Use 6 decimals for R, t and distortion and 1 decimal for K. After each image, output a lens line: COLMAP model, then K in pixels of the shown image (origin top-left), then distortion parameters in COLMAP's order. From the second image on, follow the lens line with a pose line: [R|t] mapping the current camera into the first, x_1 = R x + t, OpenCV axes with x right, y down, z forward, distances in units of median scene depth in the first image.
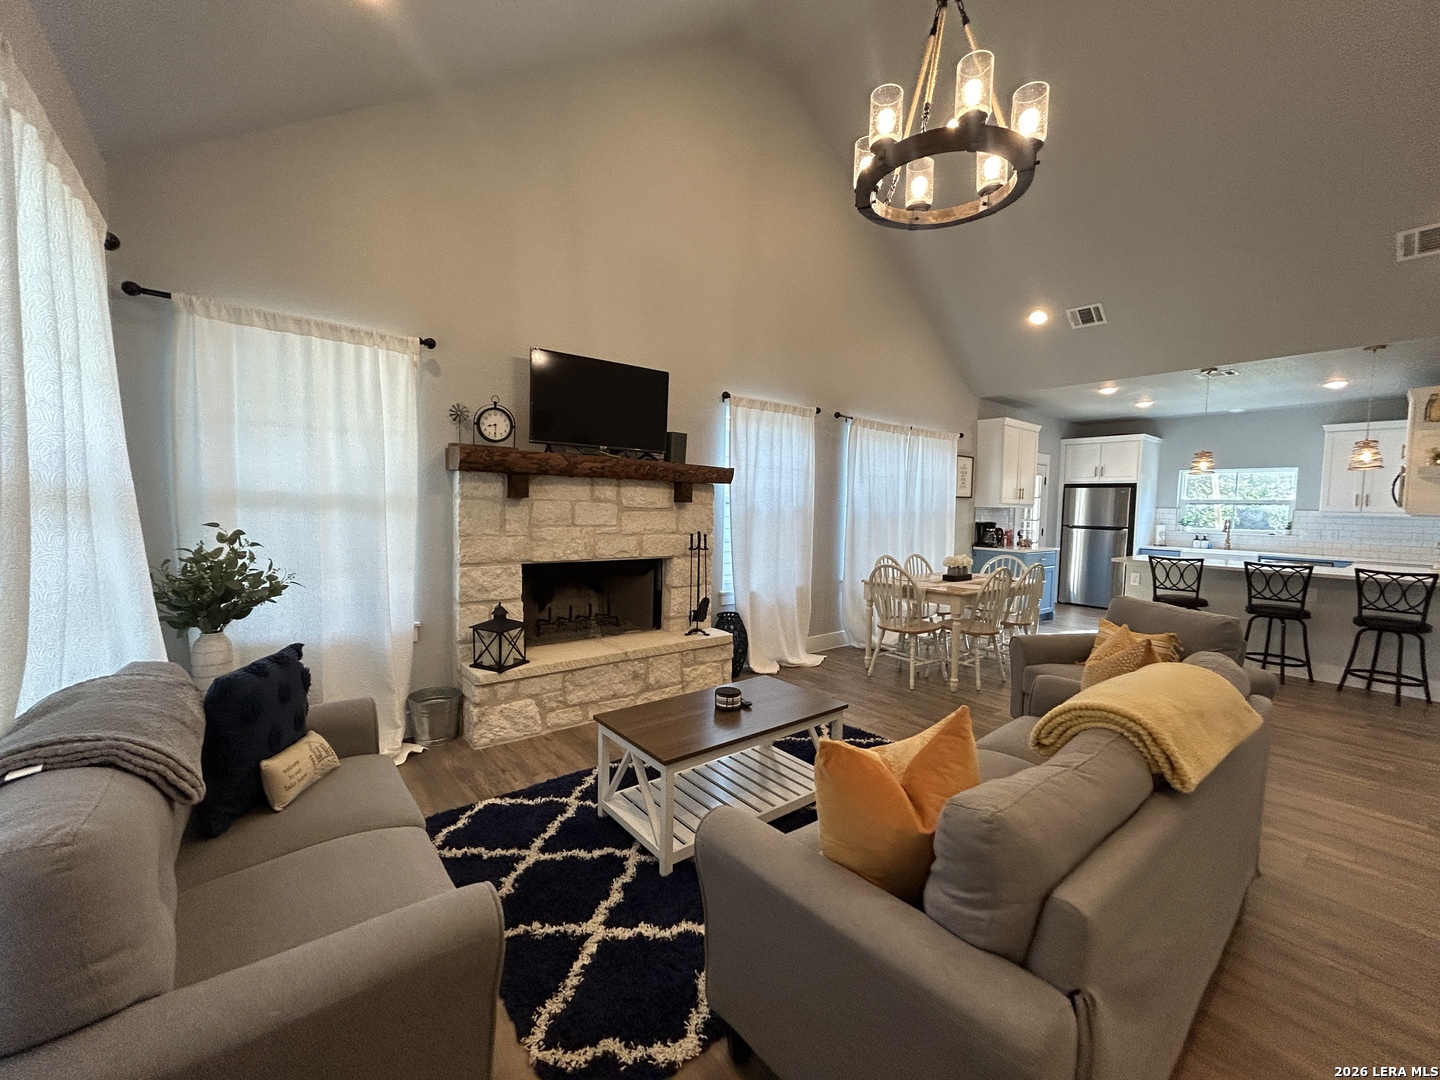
lens RADIAL K [[580.4, 0, 720.0], [0, 580.4, 540.0], [0, 0, 1]] dist [0.000346, 0.000070]
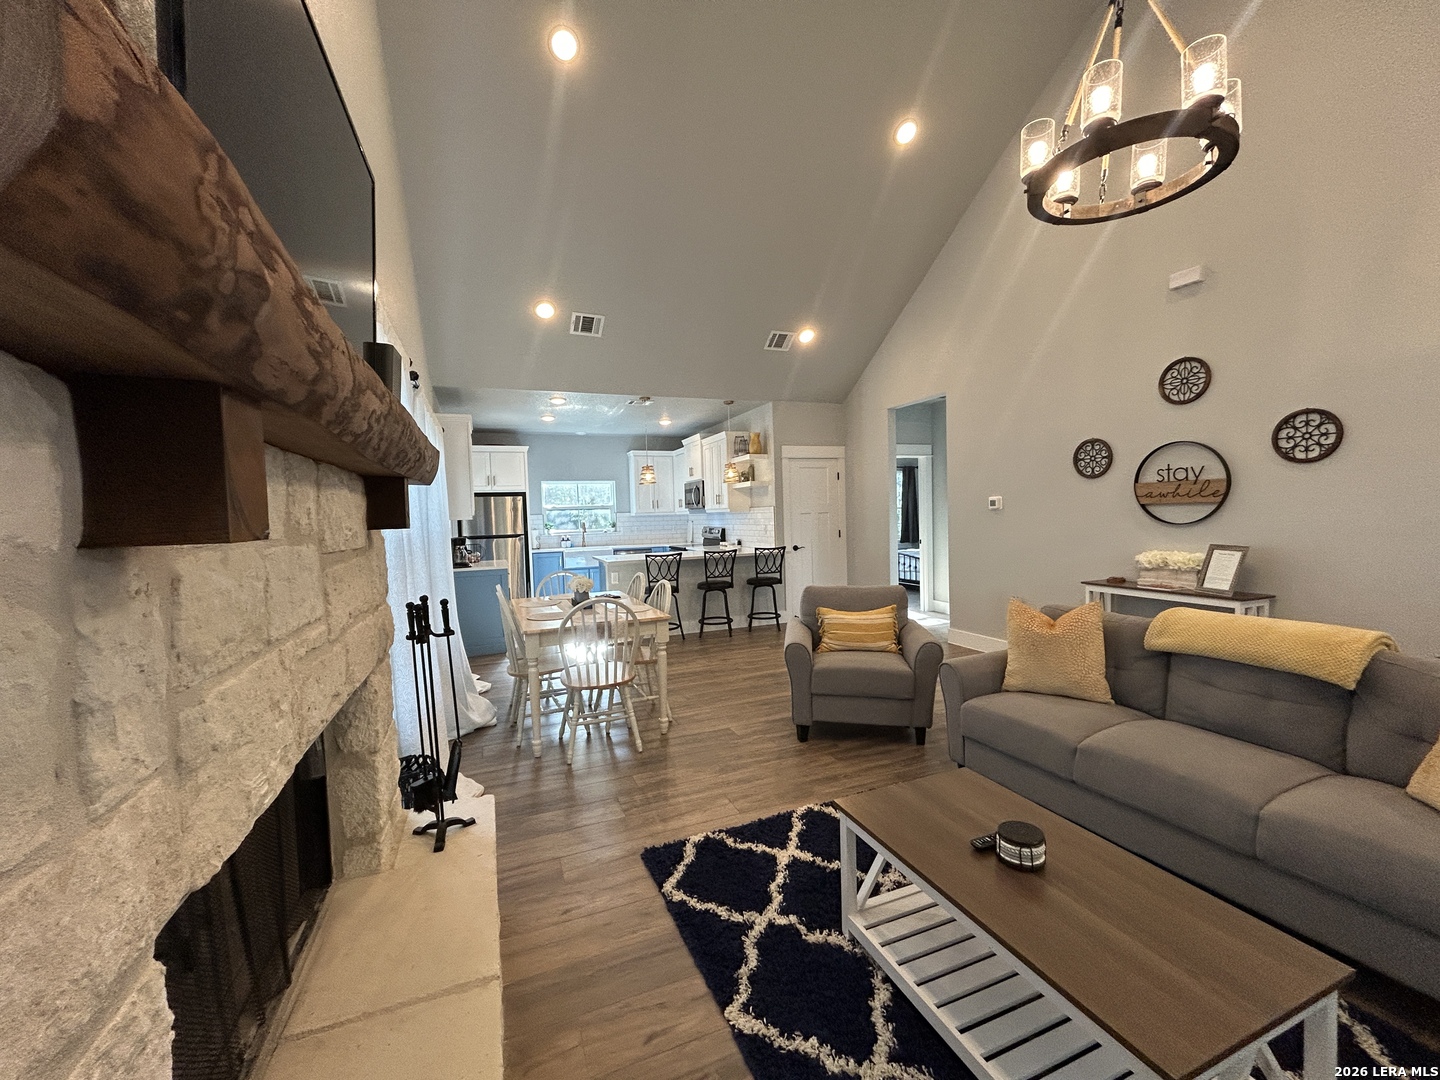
lens RADIAL K [[580.4, 0, 720.0], [0, 580.4, 540.0], [0, 0, 1]] dist [0.000346, 0.000070]
pose [[0.304167, -0.074404, 0.949709, -0.276420], [0.092759, 0.994521, 0.048206, -0.041614], [-0.948092, 0.073431, 0.309402, 0.495969]]
